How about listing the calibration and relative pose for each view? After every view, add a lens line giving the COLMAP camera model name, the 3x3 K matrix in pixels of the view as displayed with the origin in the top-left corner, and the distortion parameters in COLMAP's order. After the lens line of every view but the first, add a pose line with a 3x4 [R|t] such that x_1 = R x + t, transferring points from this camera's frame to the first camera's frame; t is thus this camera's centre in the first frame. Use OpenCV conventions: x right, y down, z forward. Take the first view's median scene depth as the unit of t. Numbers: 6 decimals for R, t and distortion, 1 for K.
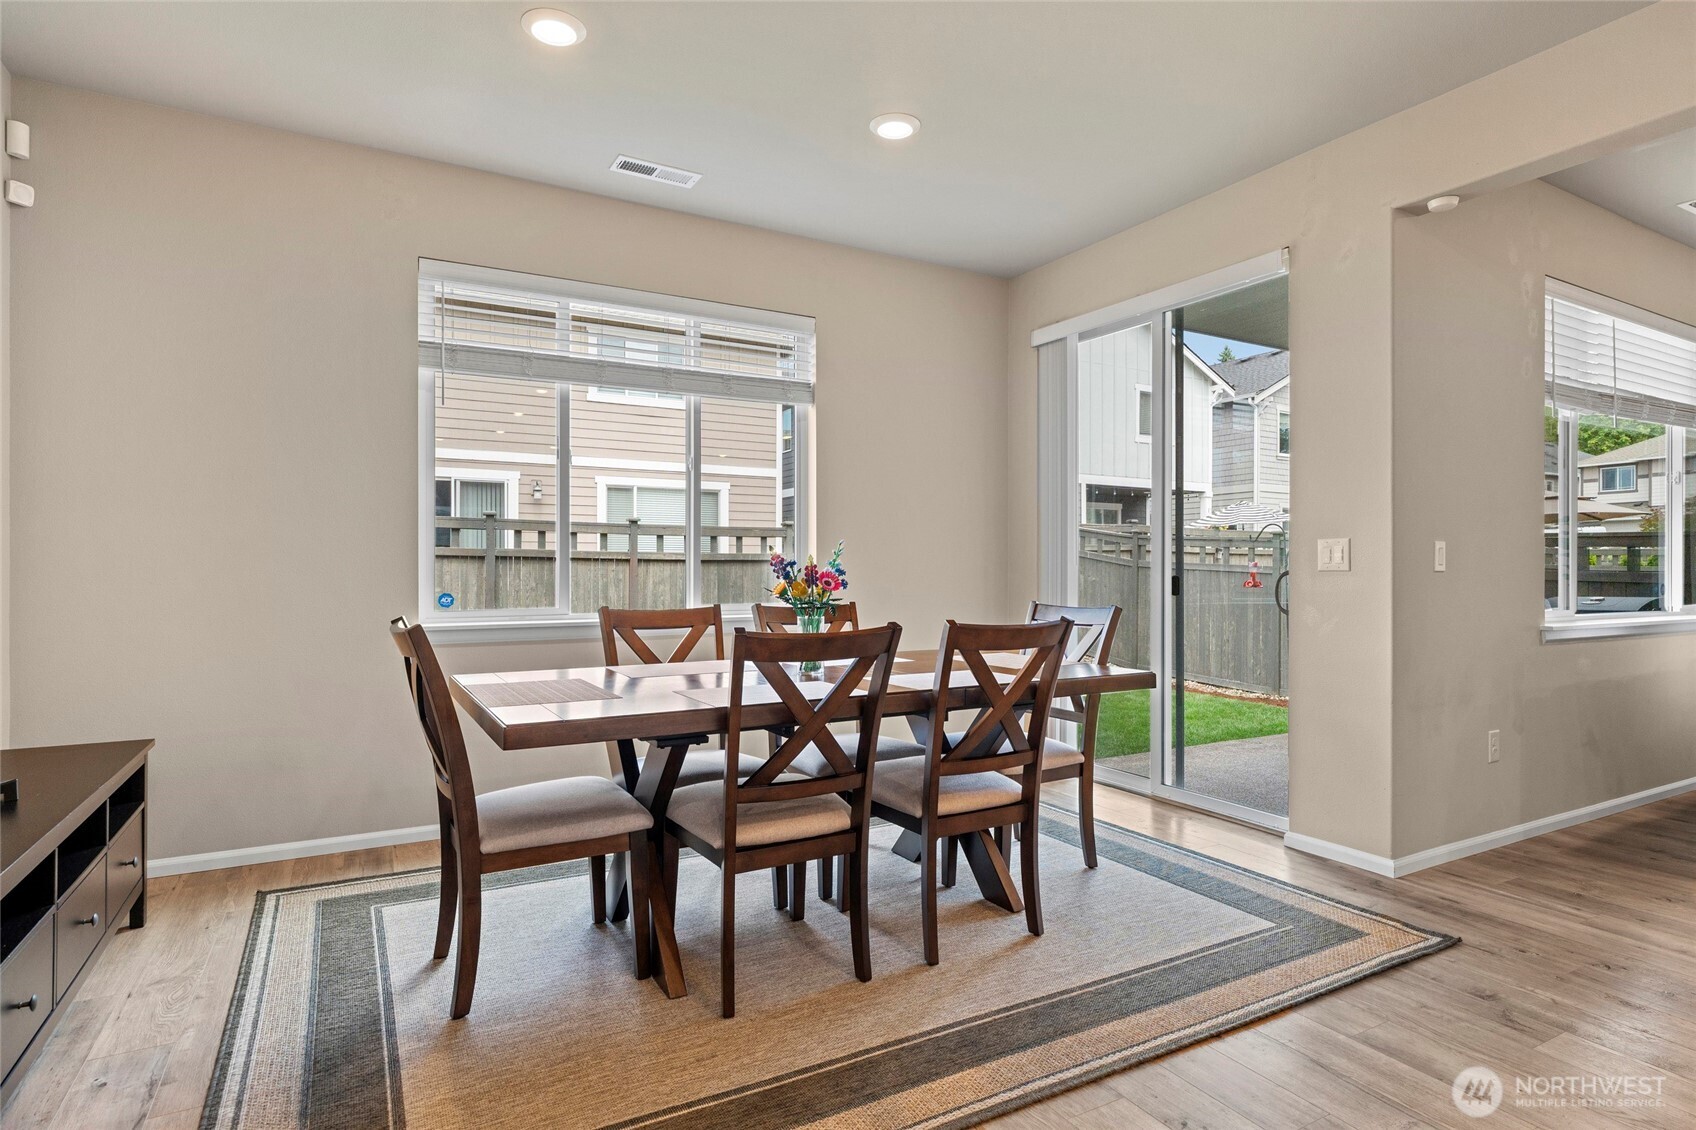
lens RADIAL K [[933.2, 0, 851.1], [0, 933.2, 596.0], [0, 0, 1]] dist [0.004644, -0.005630]
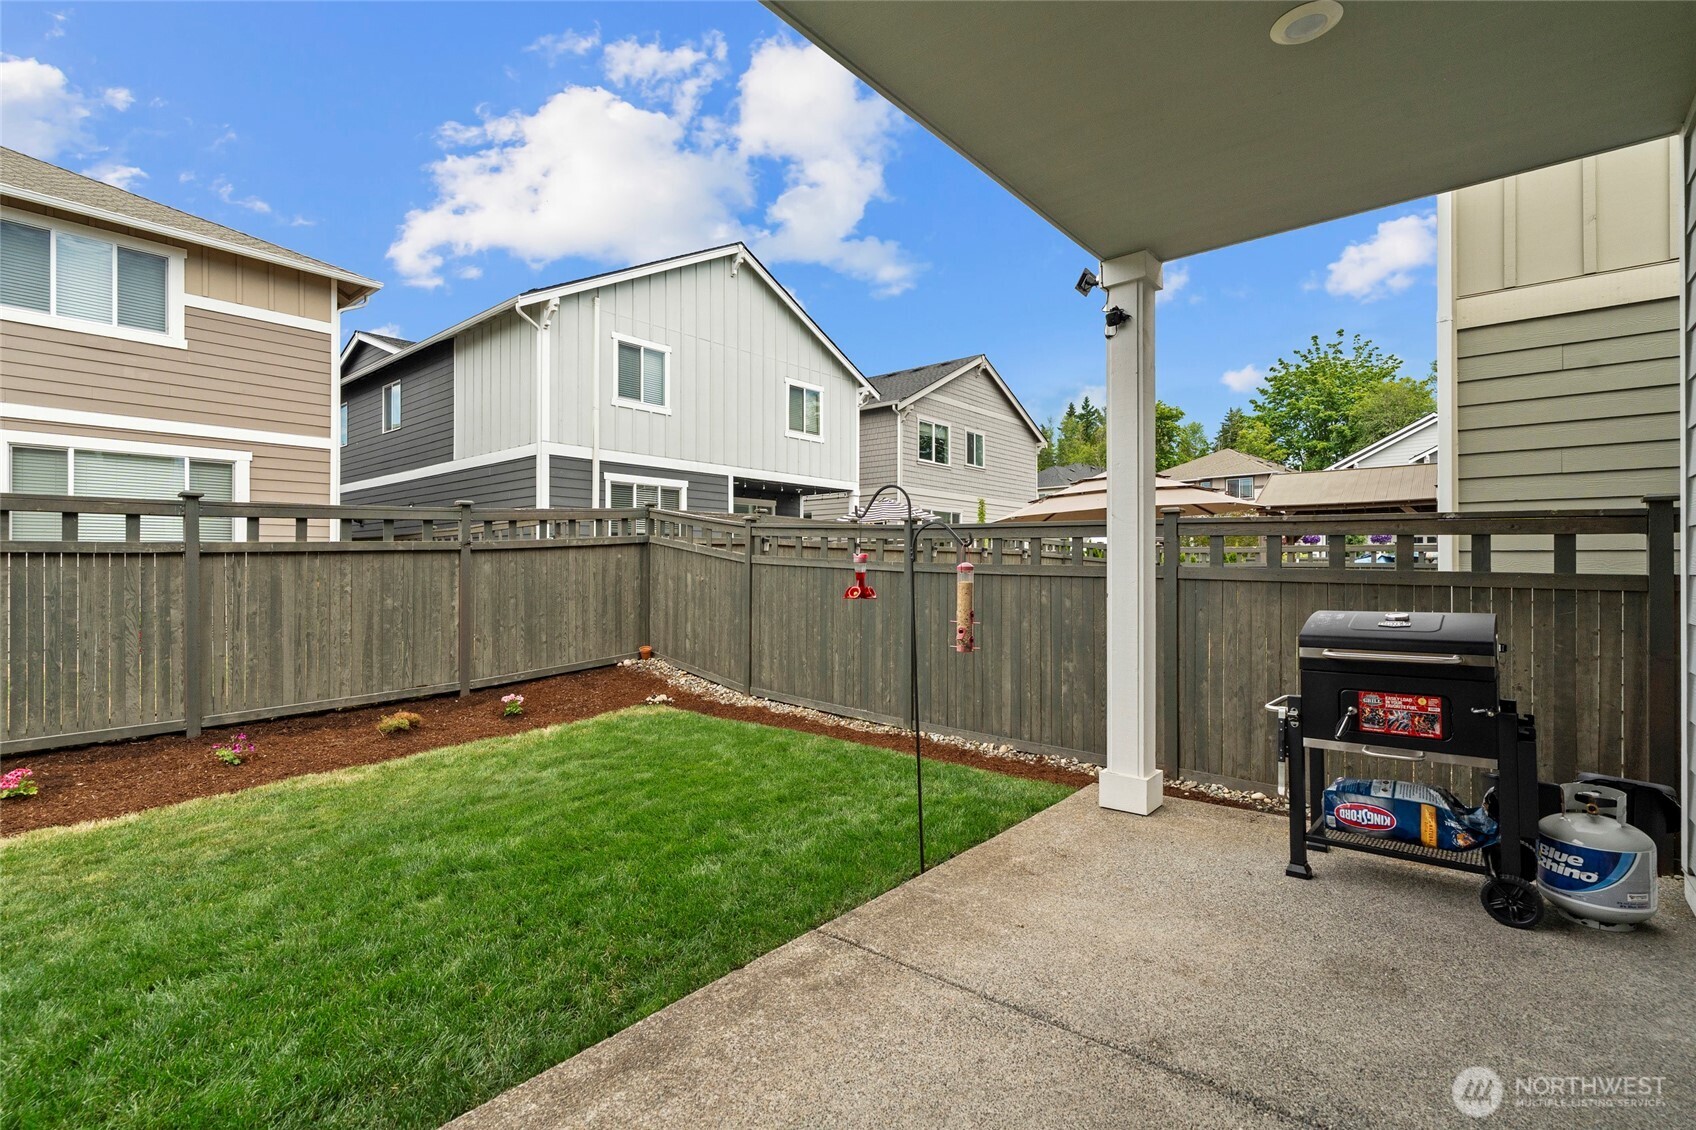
lens RADIAL K [[787.4, 0, 849.8], [0, 787.4, 551.0], [0, 0, 1]] dist [-0.005655, 0.003346]
pose [[0.945888, 0.007117, 0.324414, 0.147025], [0.008287, 0.998904, -0.046075, -0.009671], [-0.324386, 0.046270, 0.944792, 0.292862]]
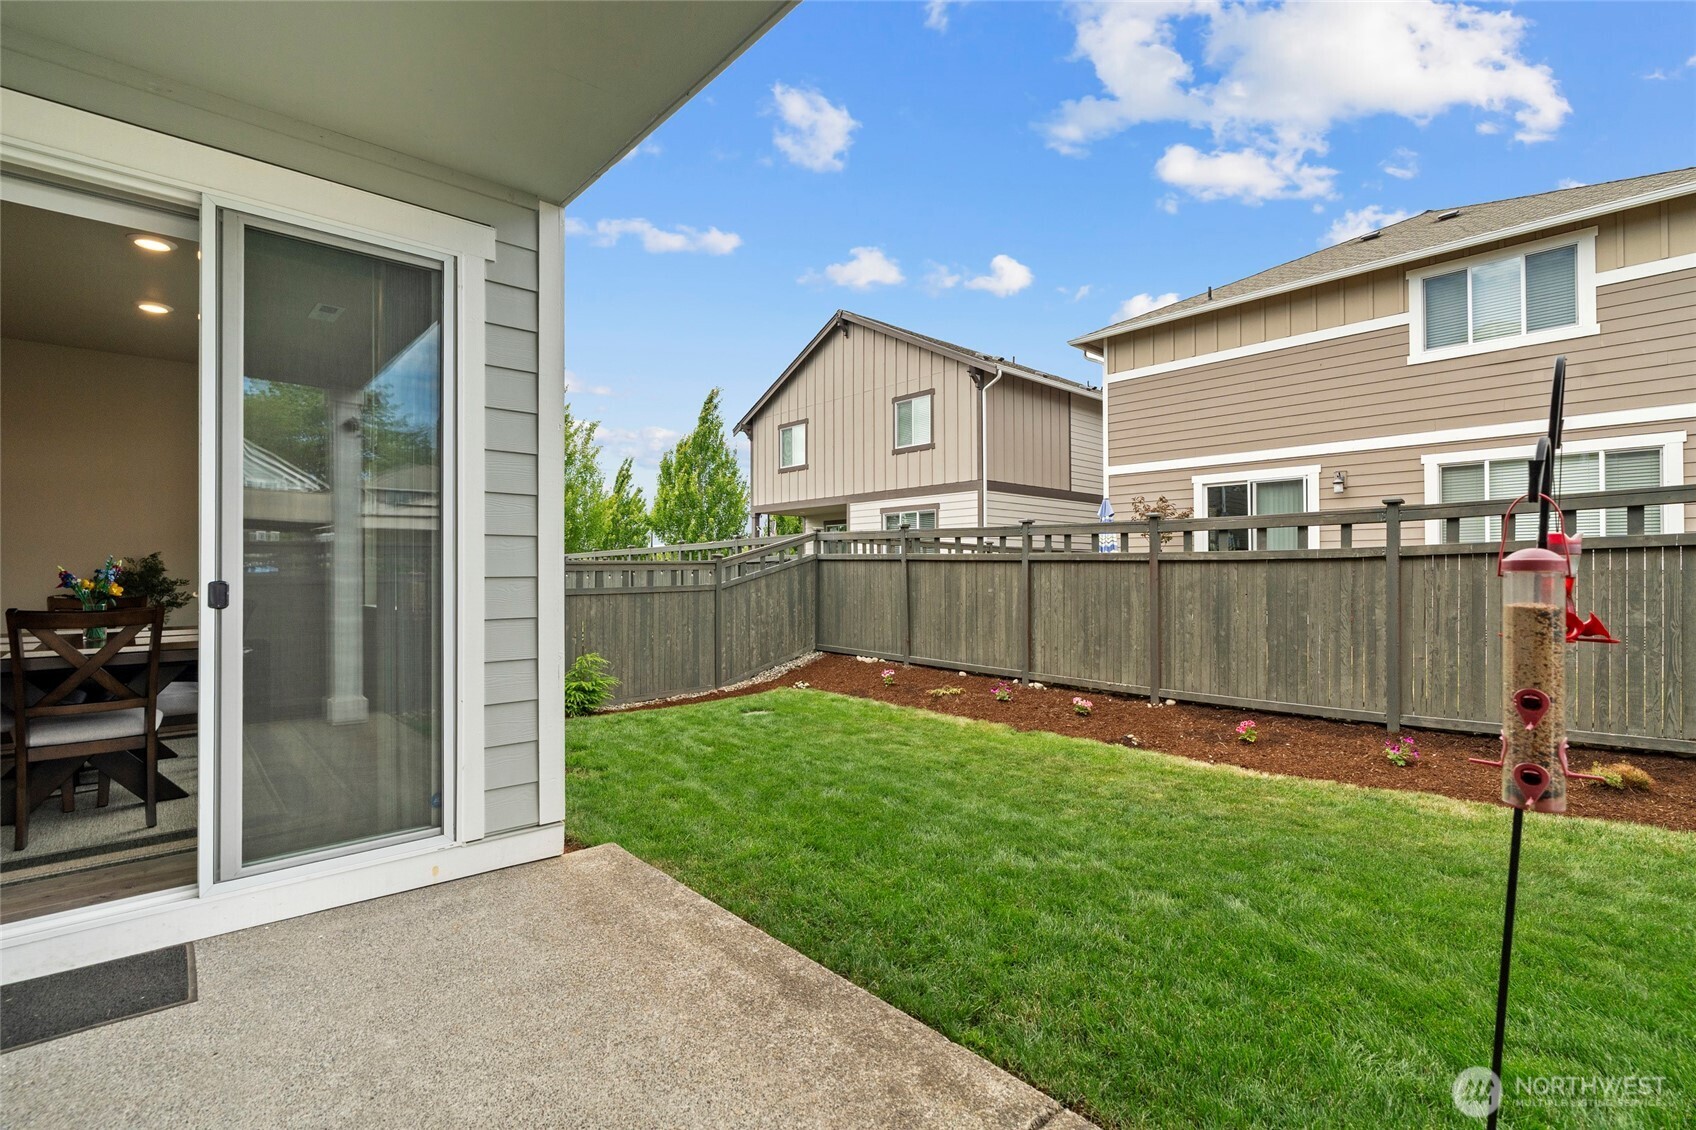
lens RADIAL K [[787.4, 0, 855.9], [0, 787.4, 559.9], [0, 0, 1]] dist [-0.005655, 0.003346]
pose [[0.189399, -0.014654, -0.981791, 0.335960], [-0.025971, 0.999464, -0.019928, -0.012563], [0.981557, 0.029273, 0.188917, 0.429771]]
